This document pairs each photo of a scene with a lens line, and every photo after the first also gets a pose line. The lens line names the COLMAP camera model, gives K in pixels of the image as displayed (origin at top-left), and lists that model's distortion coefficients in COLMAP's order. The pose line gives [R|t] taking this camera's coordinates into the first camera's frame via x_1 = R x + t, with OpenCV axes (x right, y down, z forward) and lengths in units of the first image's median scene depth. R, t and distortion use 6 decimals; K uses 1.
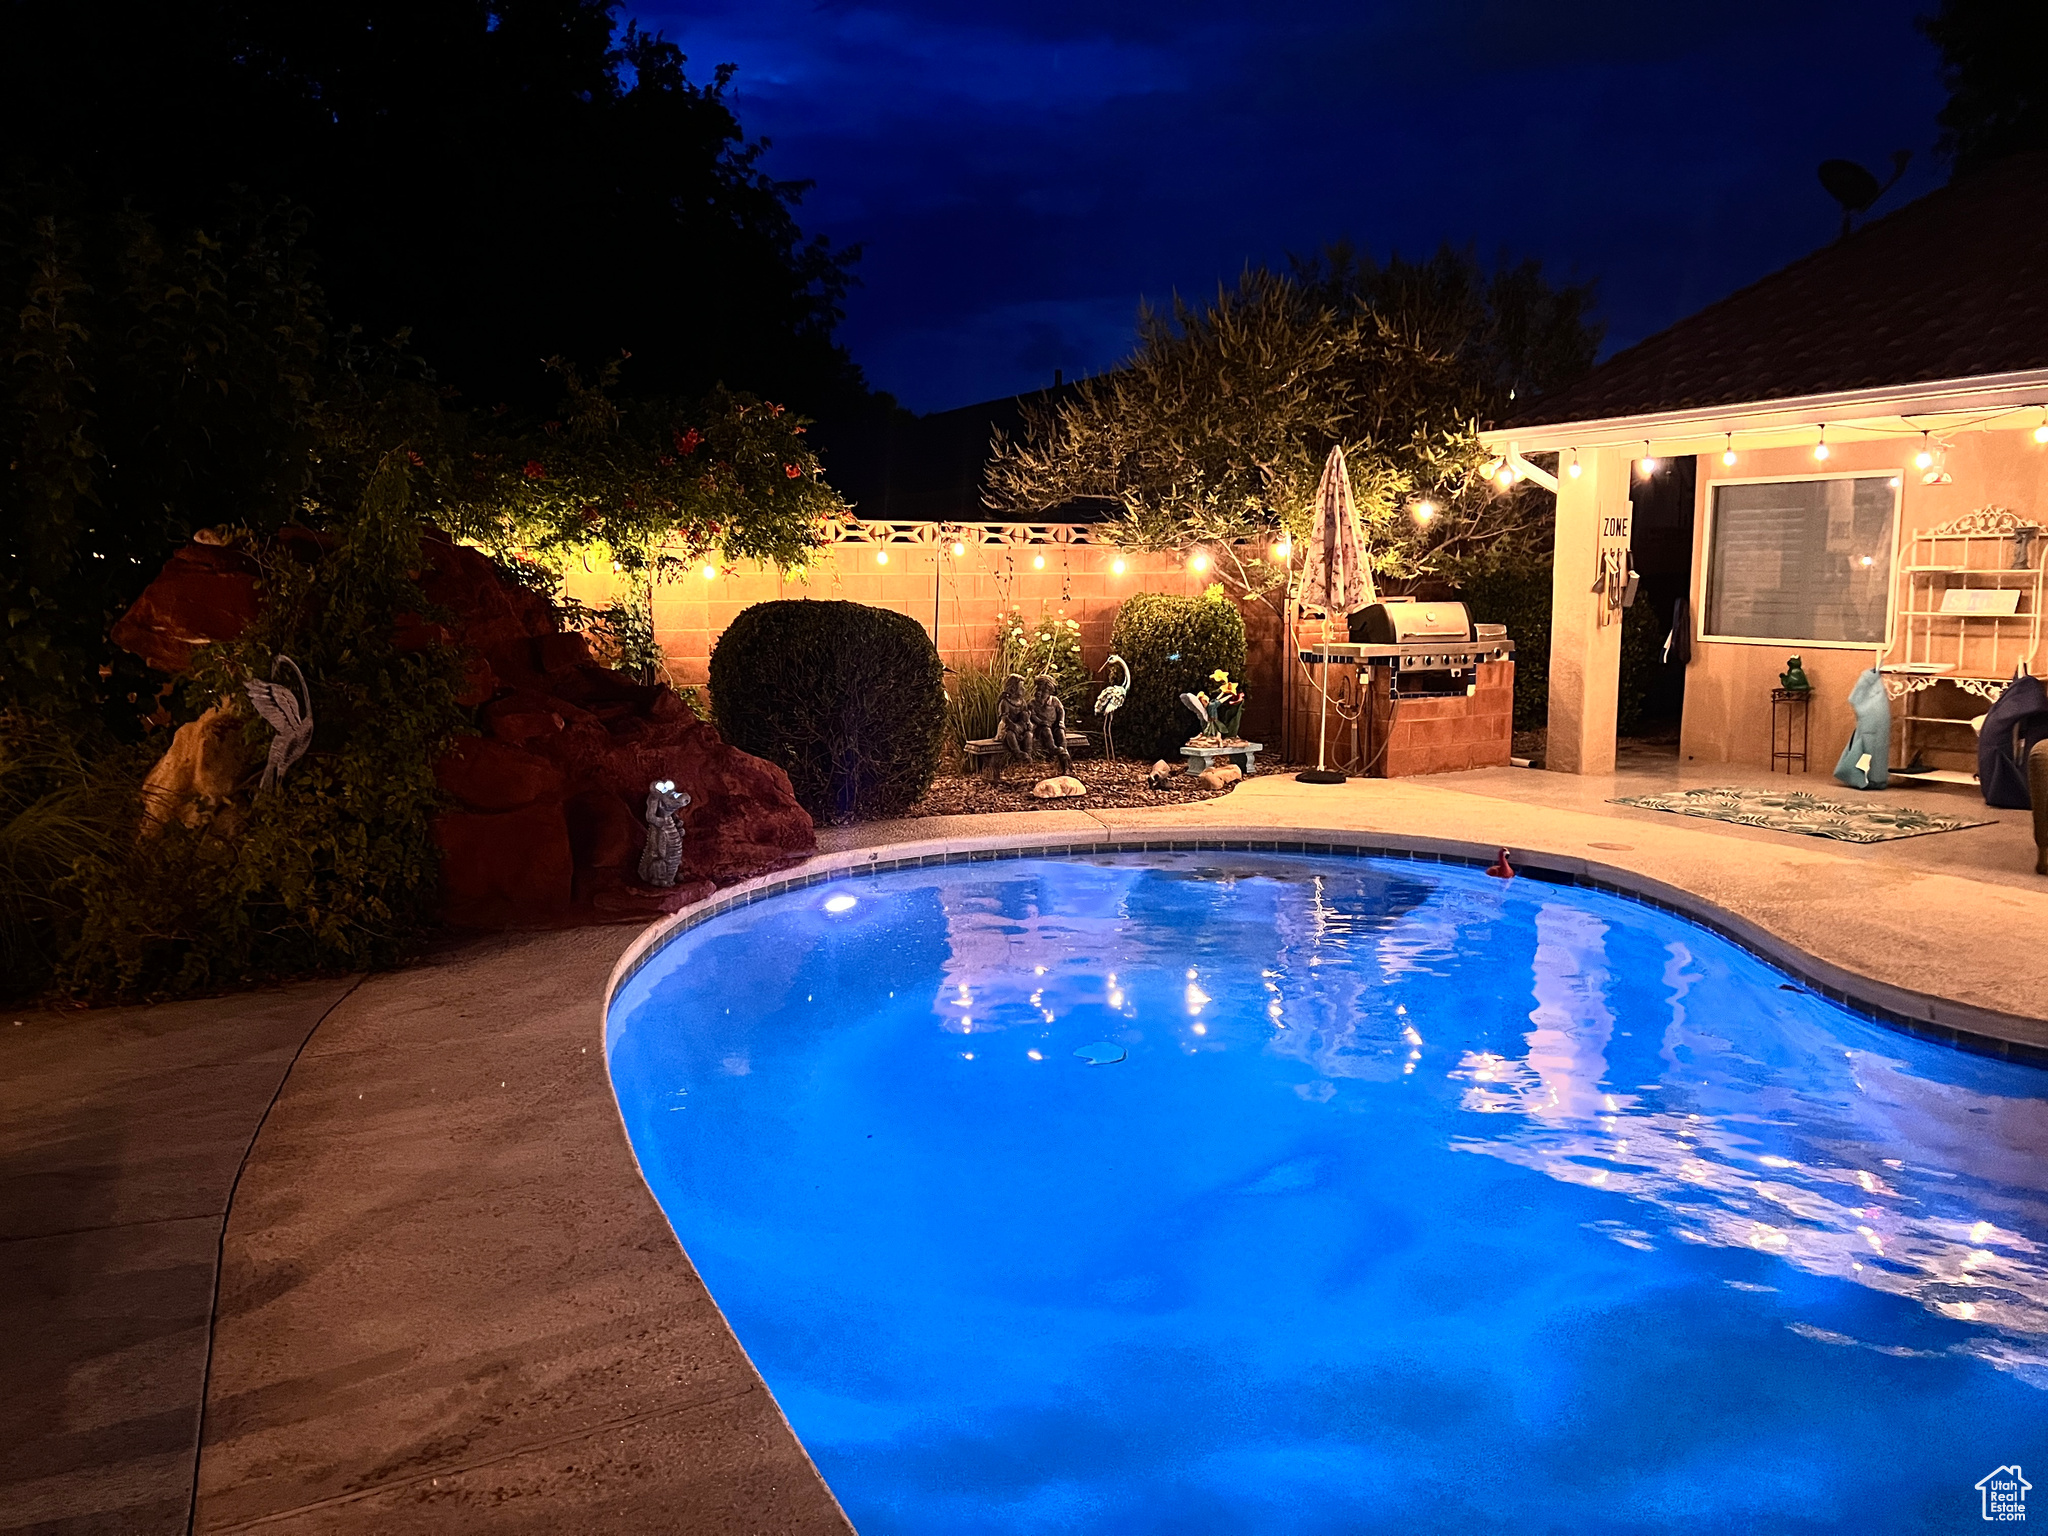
lens RADIAL K [[1541.7, 0, 1012.2], [0, 1541.7, 781.9], [0, 0, 1]] dist [0.083657, -0.093265]
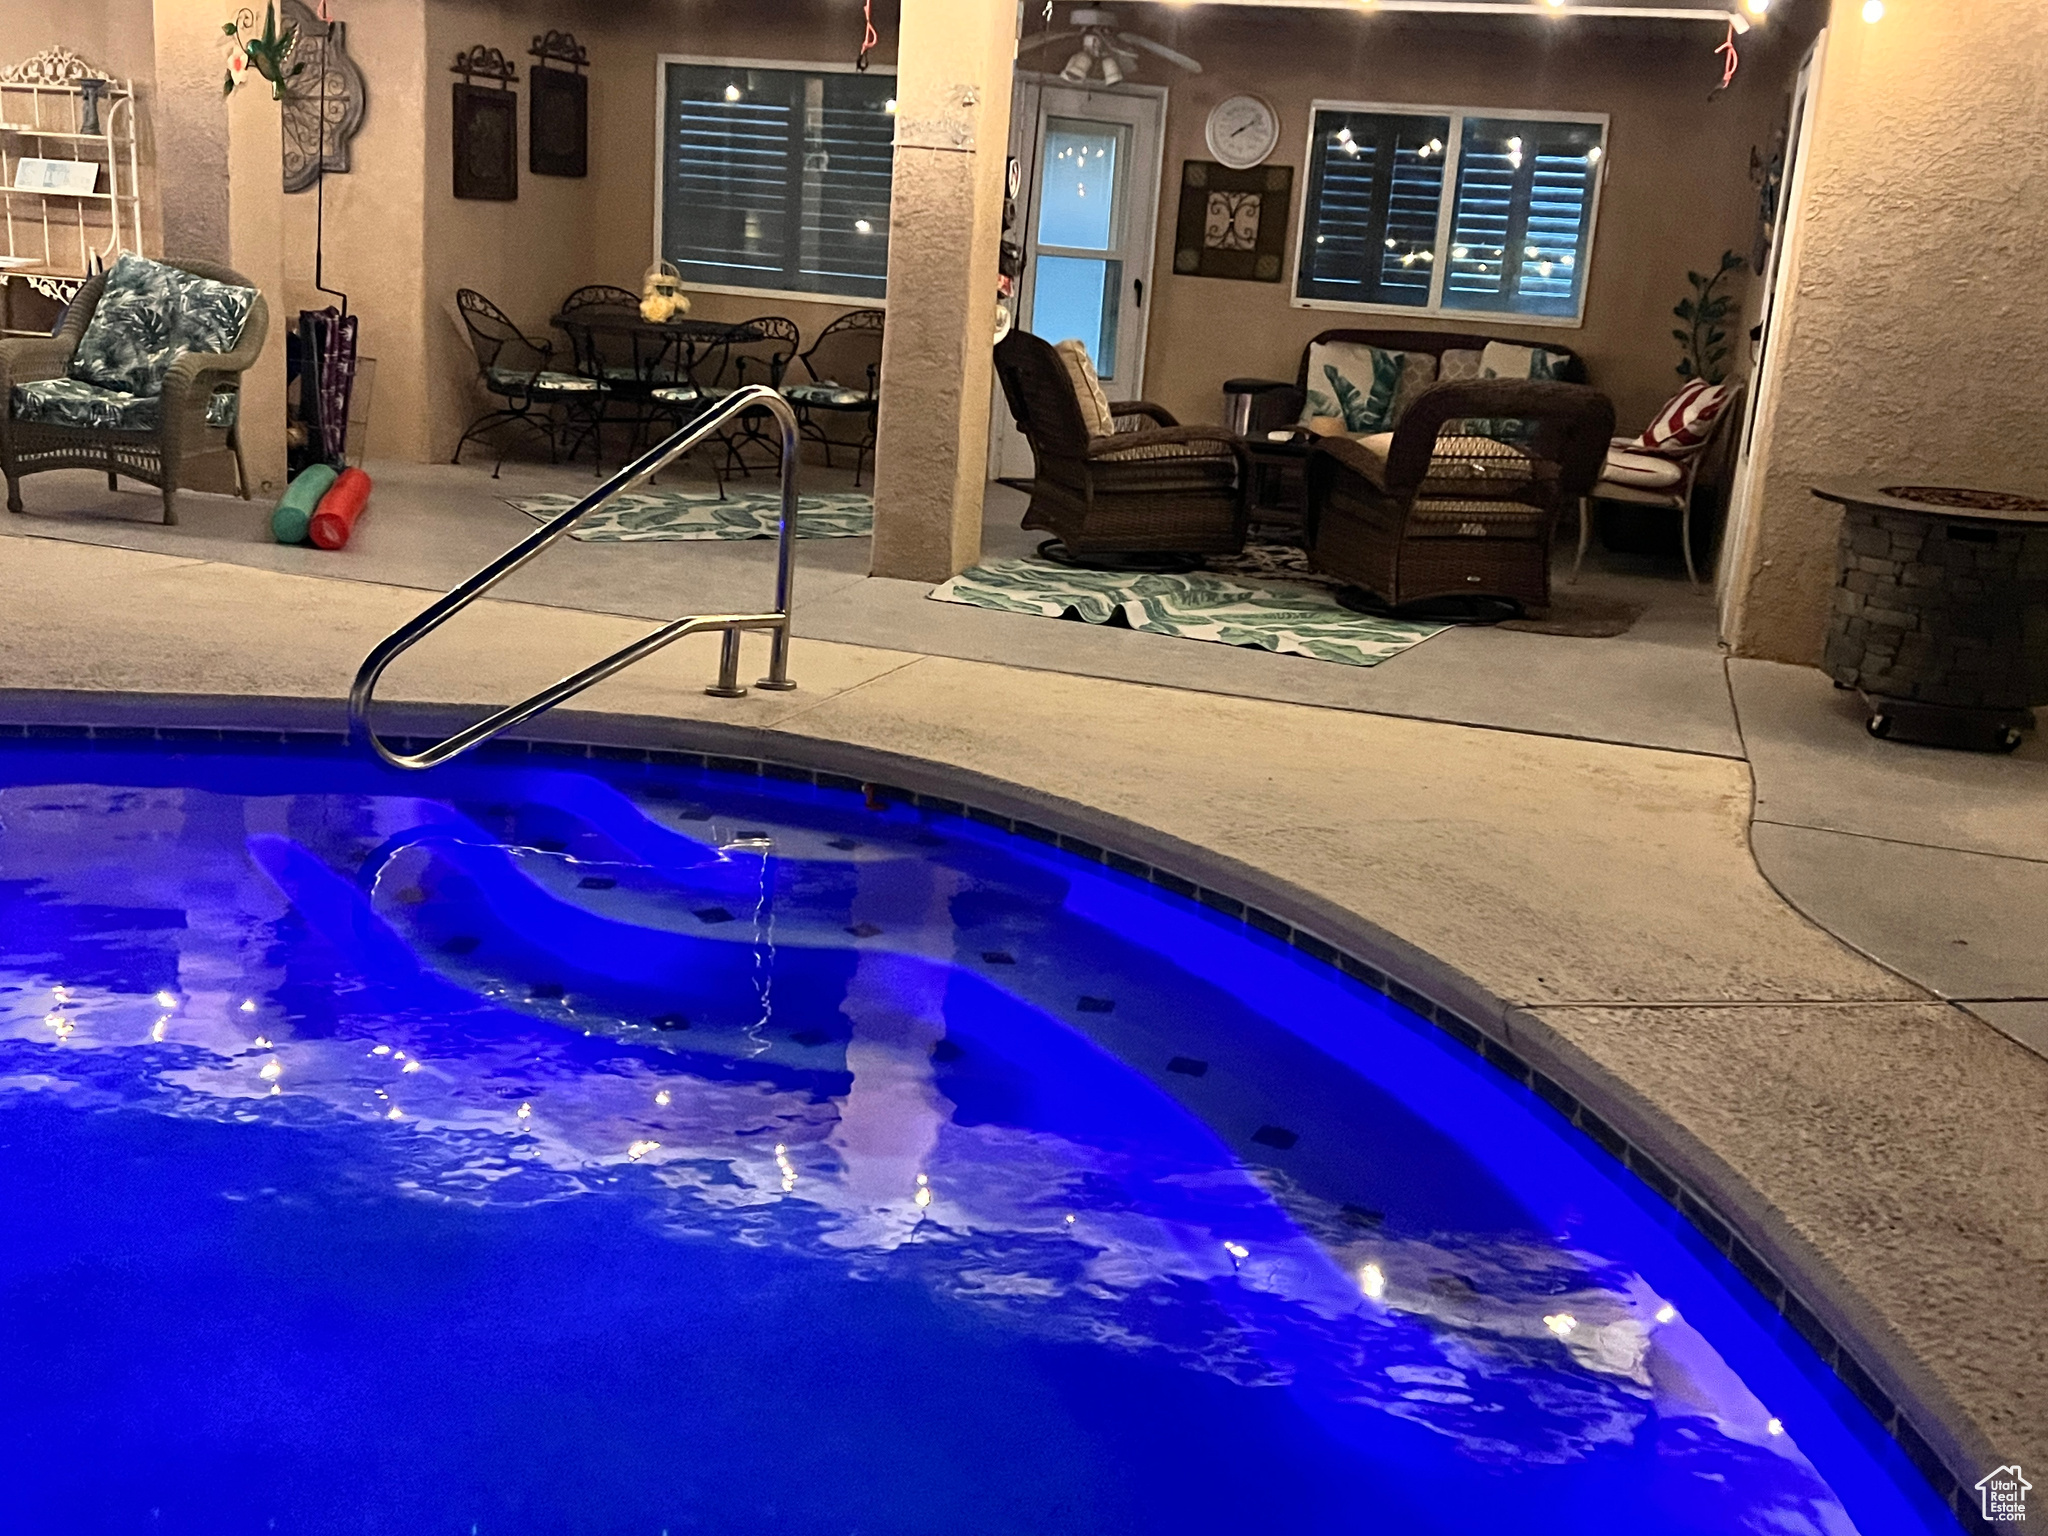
lens RADIAL K [[2027.8, 0, 1023.7], [0, 2027.8, 747.8], [0, 0, 1]] dist [0.106715, -0.169968]
pose [[0.714175, -0.113211, 0.690751, 0.201074], [0.021615, 0.989930, 0.139898, 0.028842], [-0.699633, -0.084981, 0.709431, -0.067752]]
